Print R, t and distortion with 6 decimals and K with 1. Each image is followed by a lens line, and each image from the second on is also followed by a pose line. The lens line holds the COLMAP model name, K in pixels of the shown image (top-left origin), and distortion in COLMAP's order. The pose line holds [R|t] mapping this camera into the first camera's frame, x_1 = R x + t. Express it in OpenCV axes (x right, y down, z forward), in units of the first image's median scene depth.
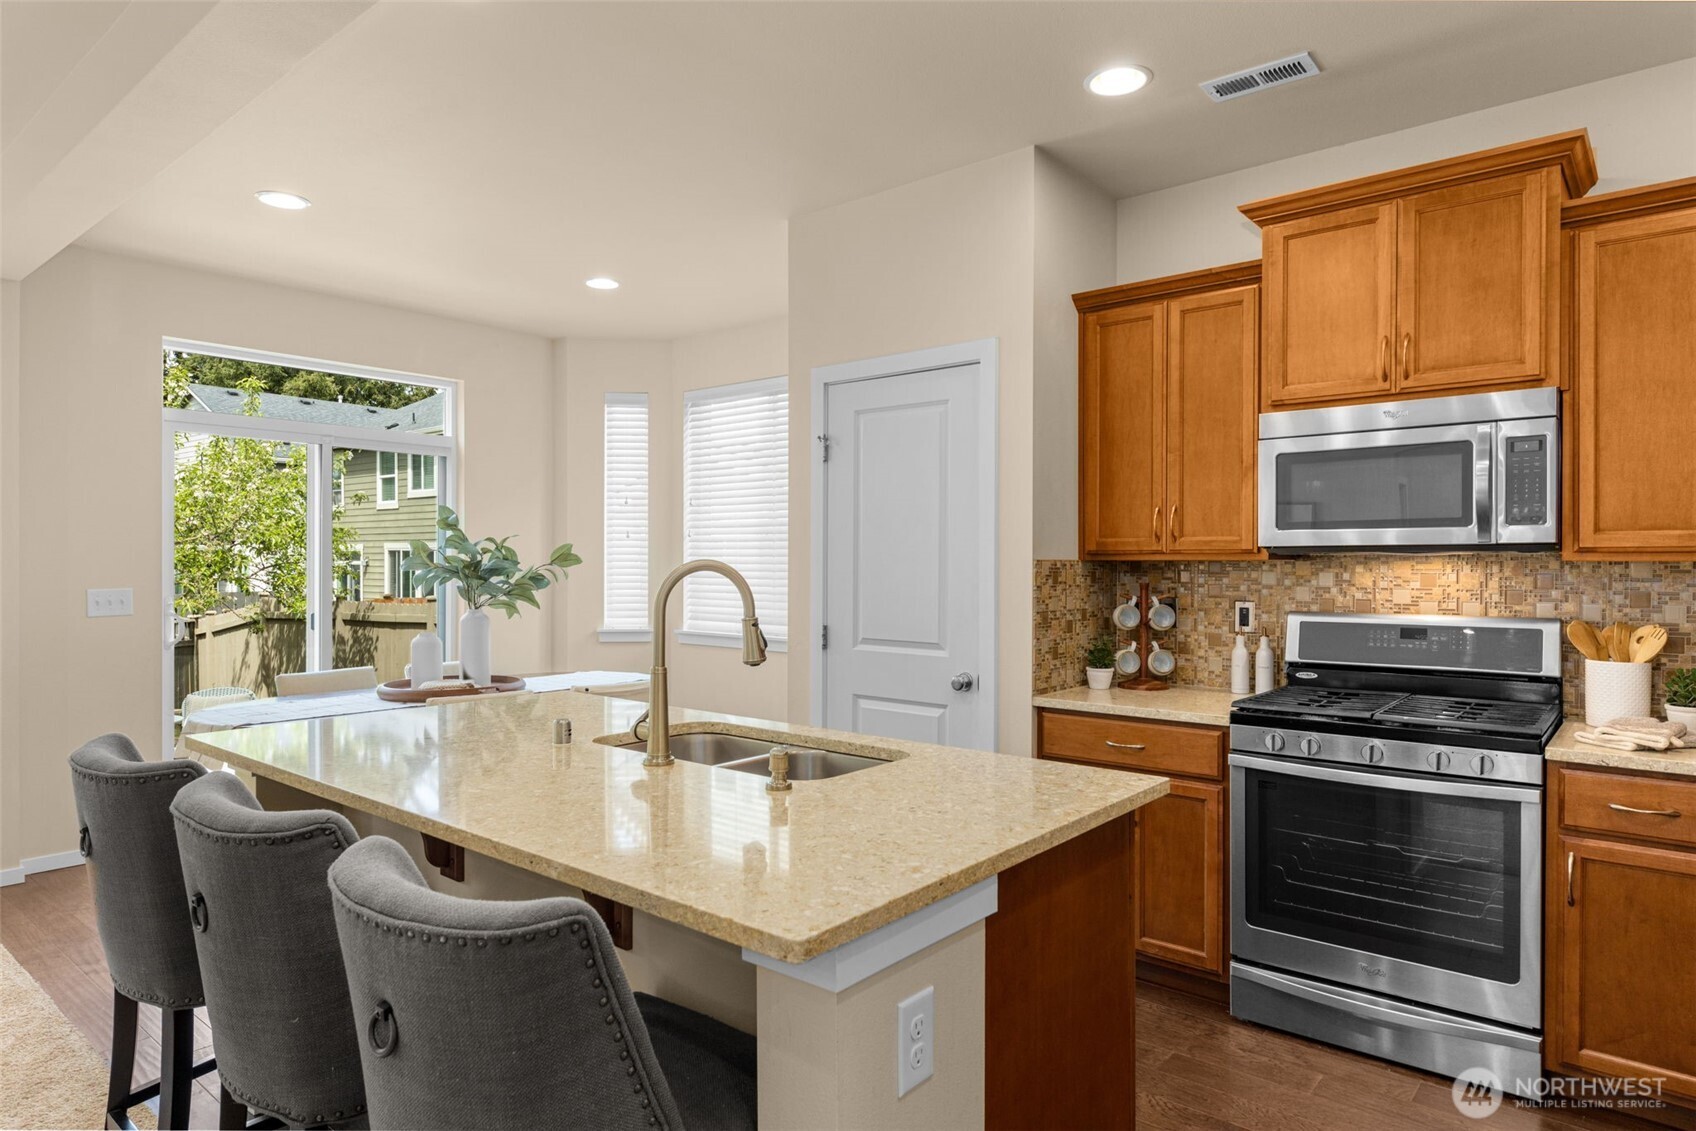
lens RADIAL K [[996.3, 0, 853.1], [0, 996.3, 568.7], [0, 0, 1]] dist [0.006089, -0.001474]
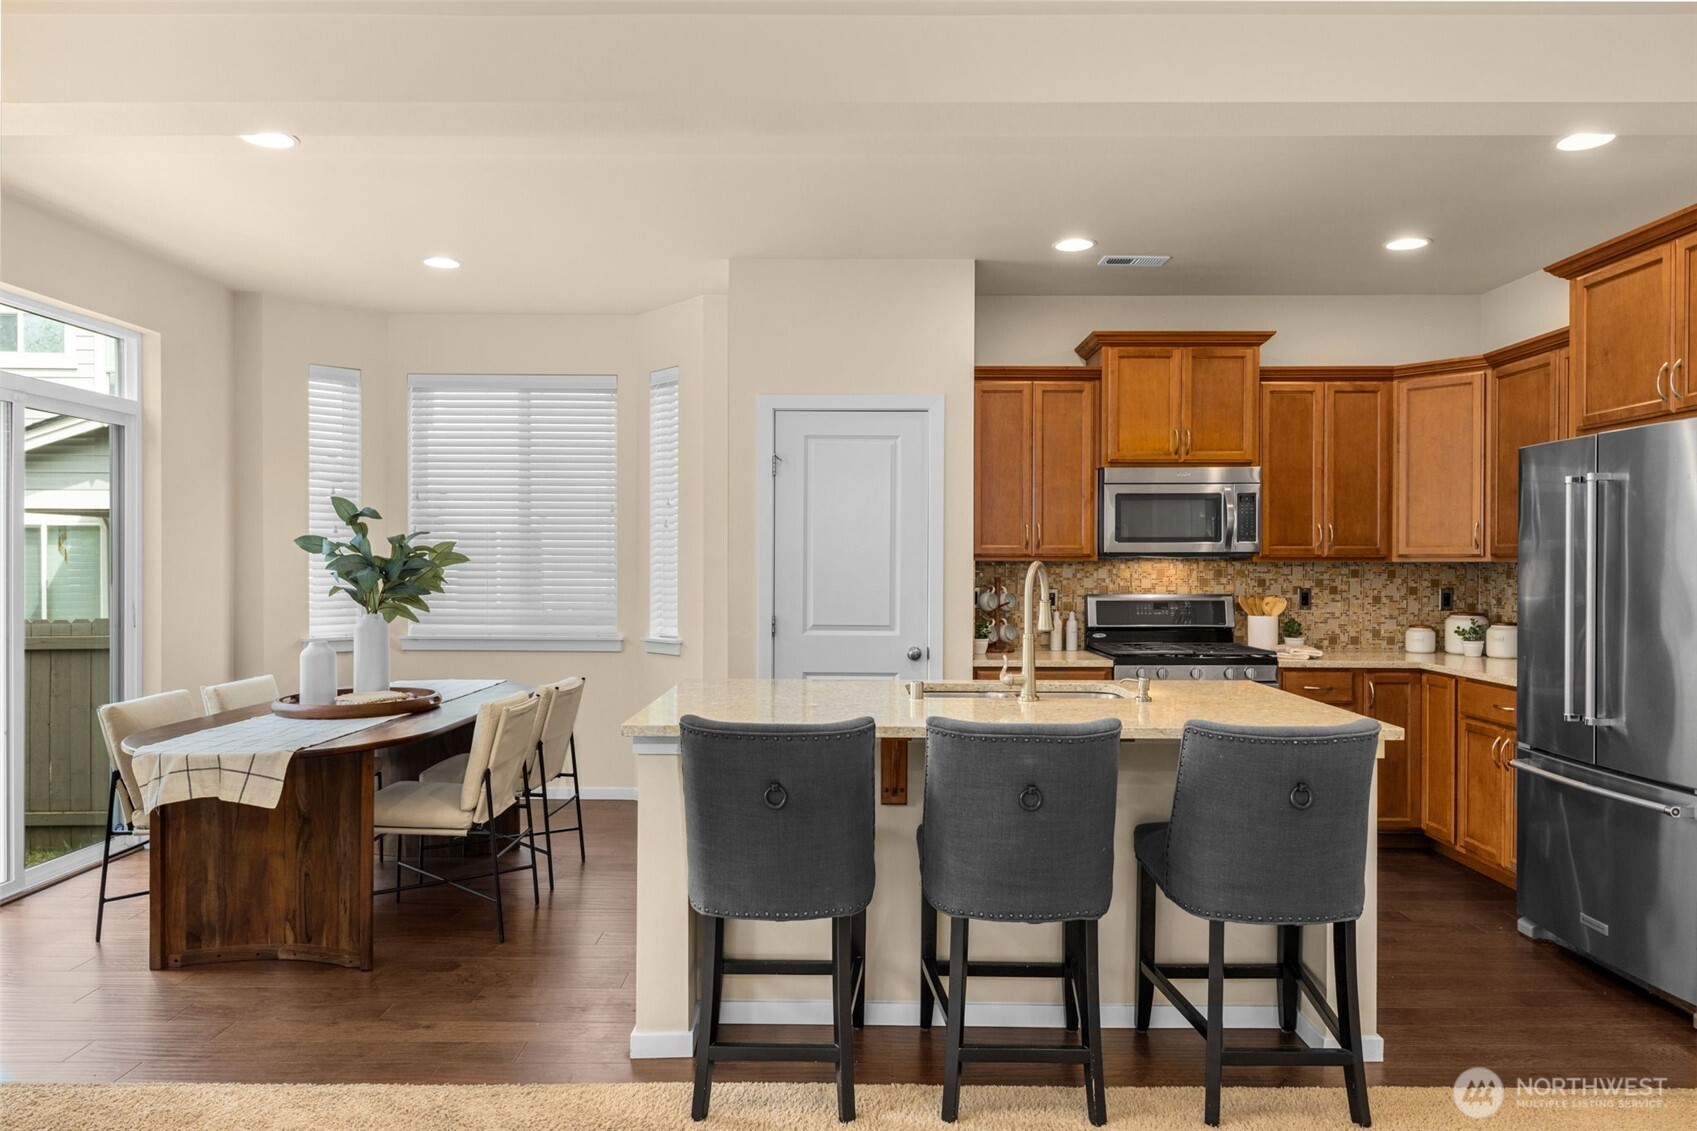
lens RADIAL K [[1072.1, 0, 857.2], [0, 1072.1, 565.5], [0, 0, 1]] dist [0.011261, -0.003727]
pose [[0.764923, -0.002232, 0.644117, -0.897855], [0.002867, 0.999996, 0.000061, -0.002673], [-0.644115, 0.001800, 0.764927, -0.028386]]
